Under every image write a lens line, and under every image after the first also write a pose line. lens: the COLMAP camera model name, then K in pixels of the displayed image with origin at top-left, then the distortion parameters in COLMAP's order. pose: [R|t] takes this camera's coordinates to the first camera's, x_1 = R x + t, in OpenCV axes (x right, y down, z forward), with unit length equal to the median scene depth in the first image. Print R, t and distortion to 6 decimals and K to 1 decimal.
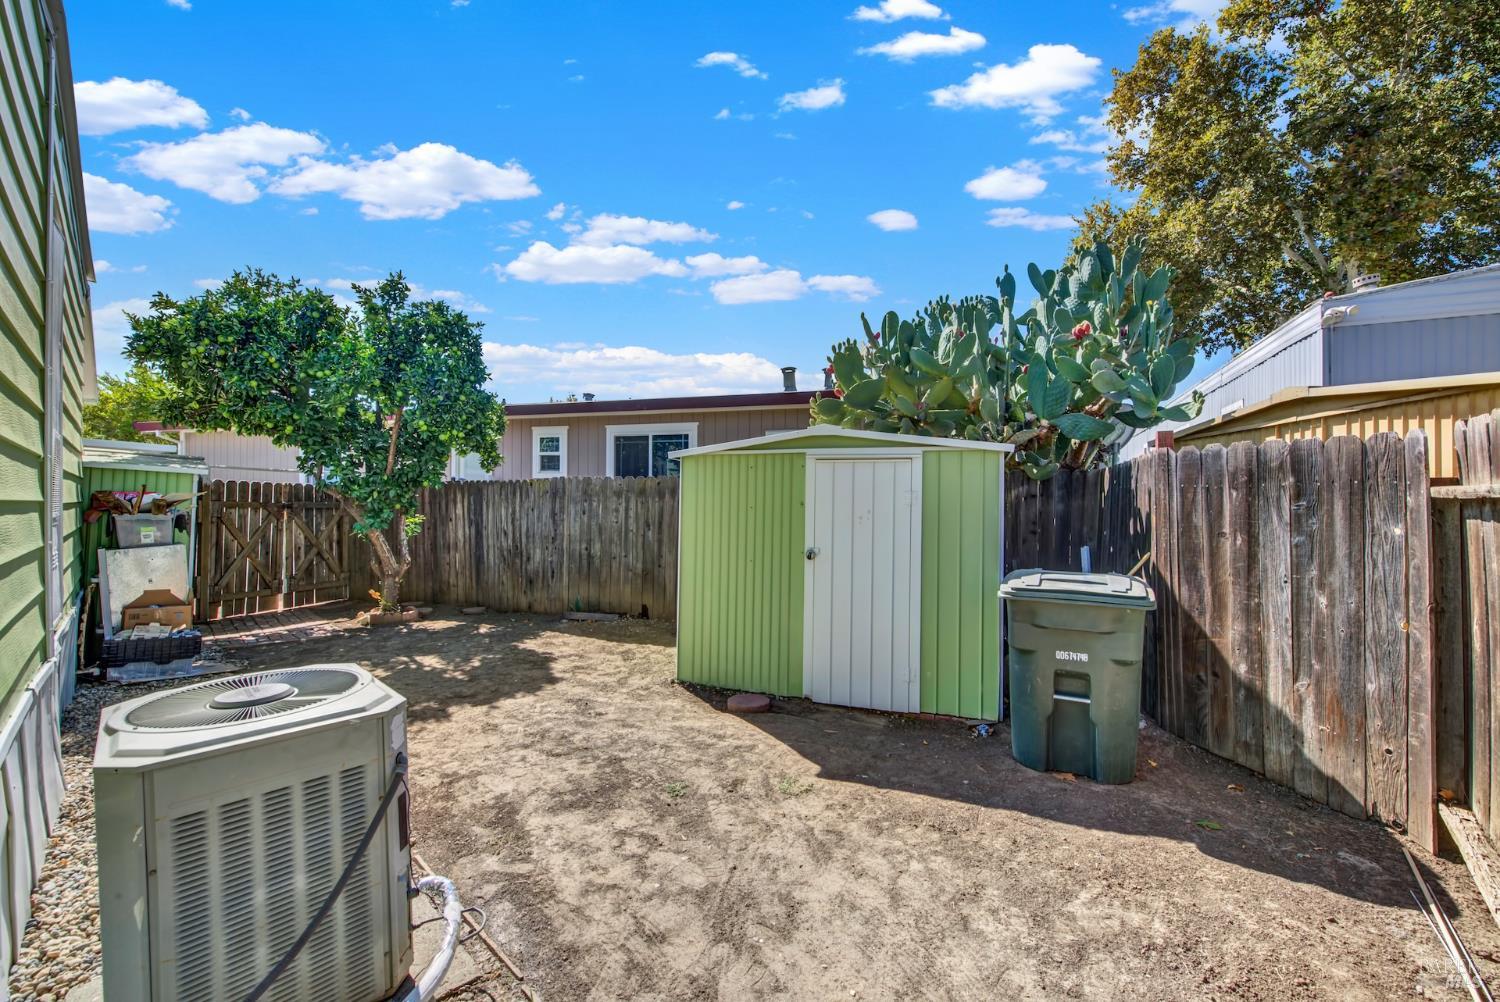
lens RADIAL K [[598.6, 0, 757.5], [0, 598.6, 505.2], [0, 0, 1]] dist [-0.000514, -0.000117]
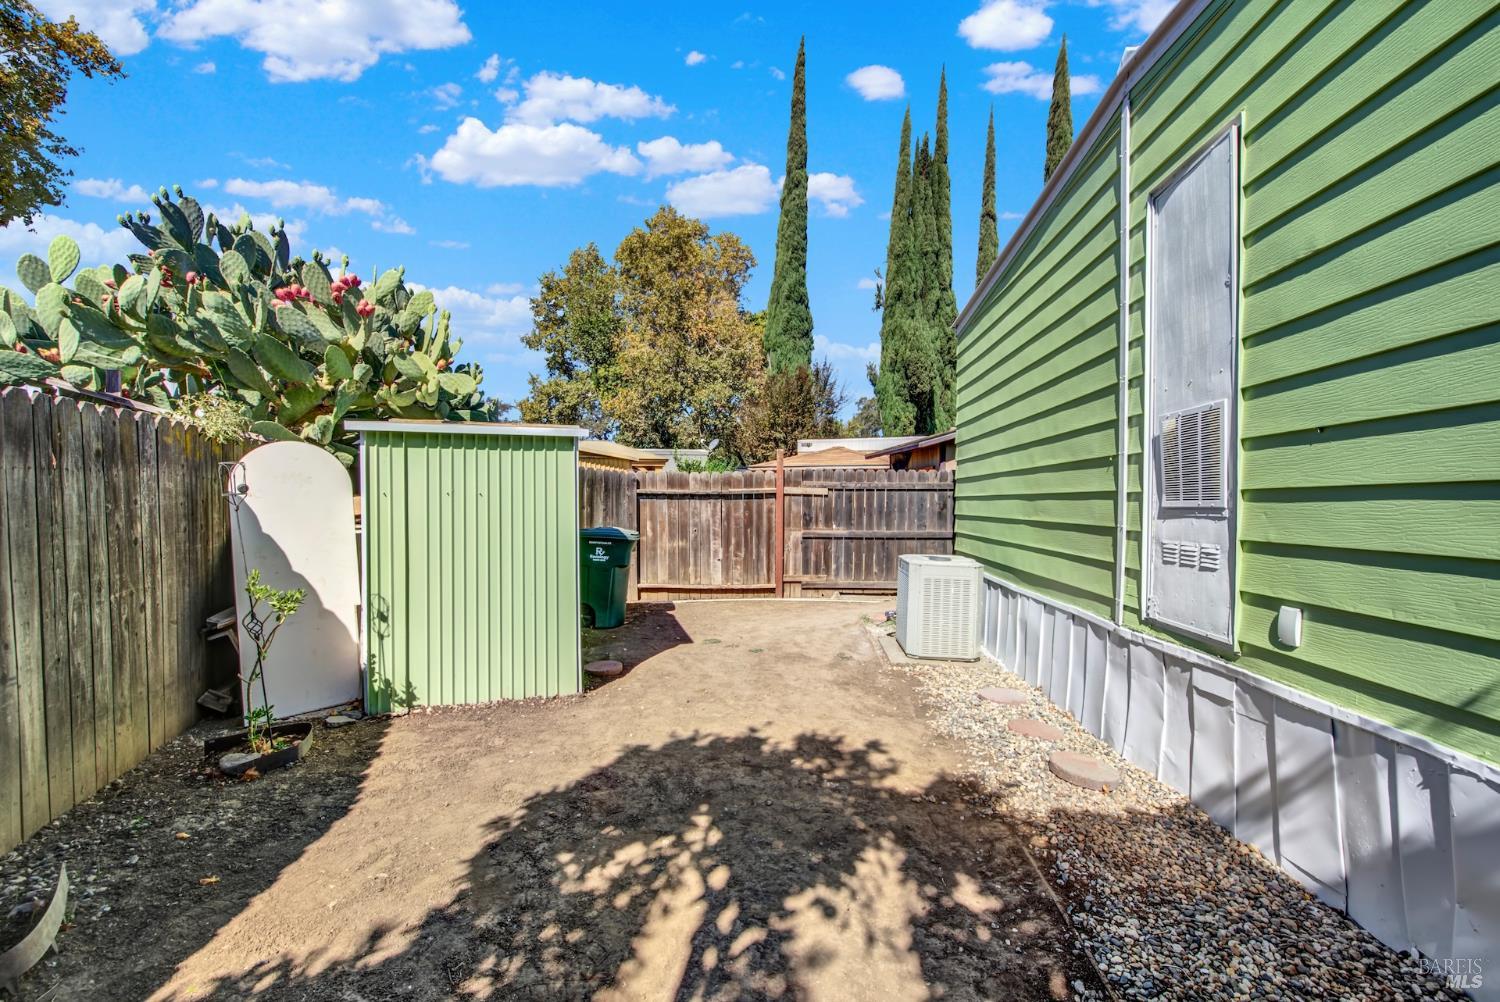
lens RADIAL K [[598.6, 0, 757.5], [0, 598.6, 505.2], [0, 0, 1]] dist [-0.000514, -0.000117]
pose [[-0.635900, -0.011701, 0.771683, -1.067305], [-0.006691, 0.999931, 0.009648, 0.011905], [-0.771742, 0.000972, -0.635934, 1.497645]]
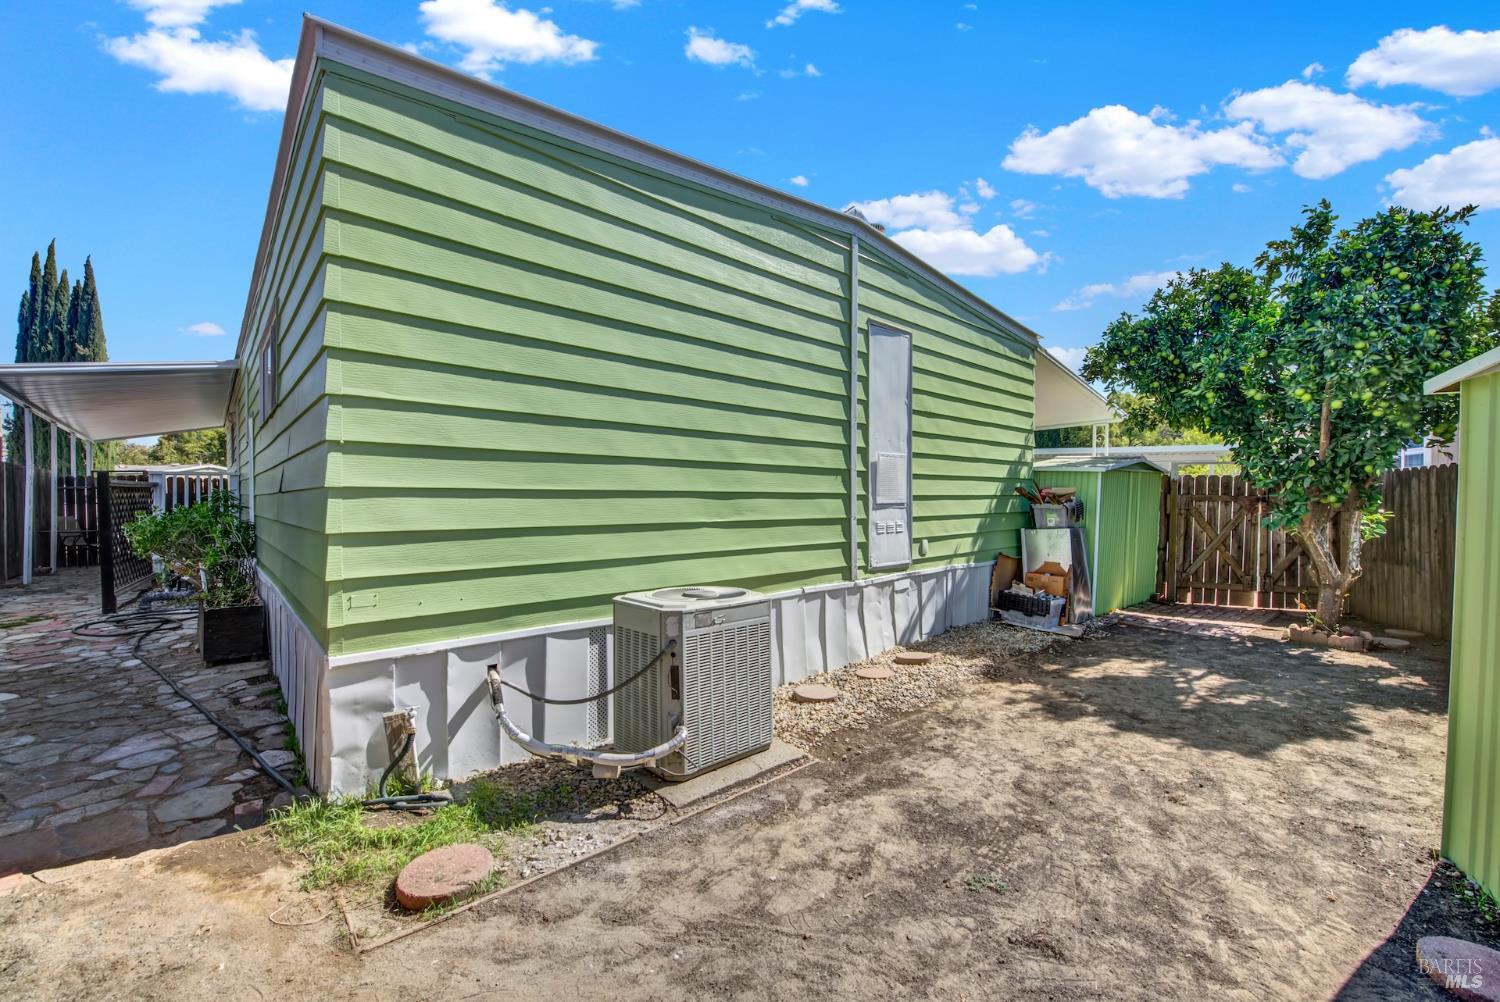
lens RADIAL K [[593.0, 0, 750.0], [0, 593.0, 501.0], [0, 0, 1]] dist [-0.001740, -0.000324]
pose [[-0.072091, -0.000103, -0.997398, 0.413398], [-0.001558, 0.999999, 0.000009, 0.011025], [0.997397, 0.001555, -0.072091, 0.534453]]
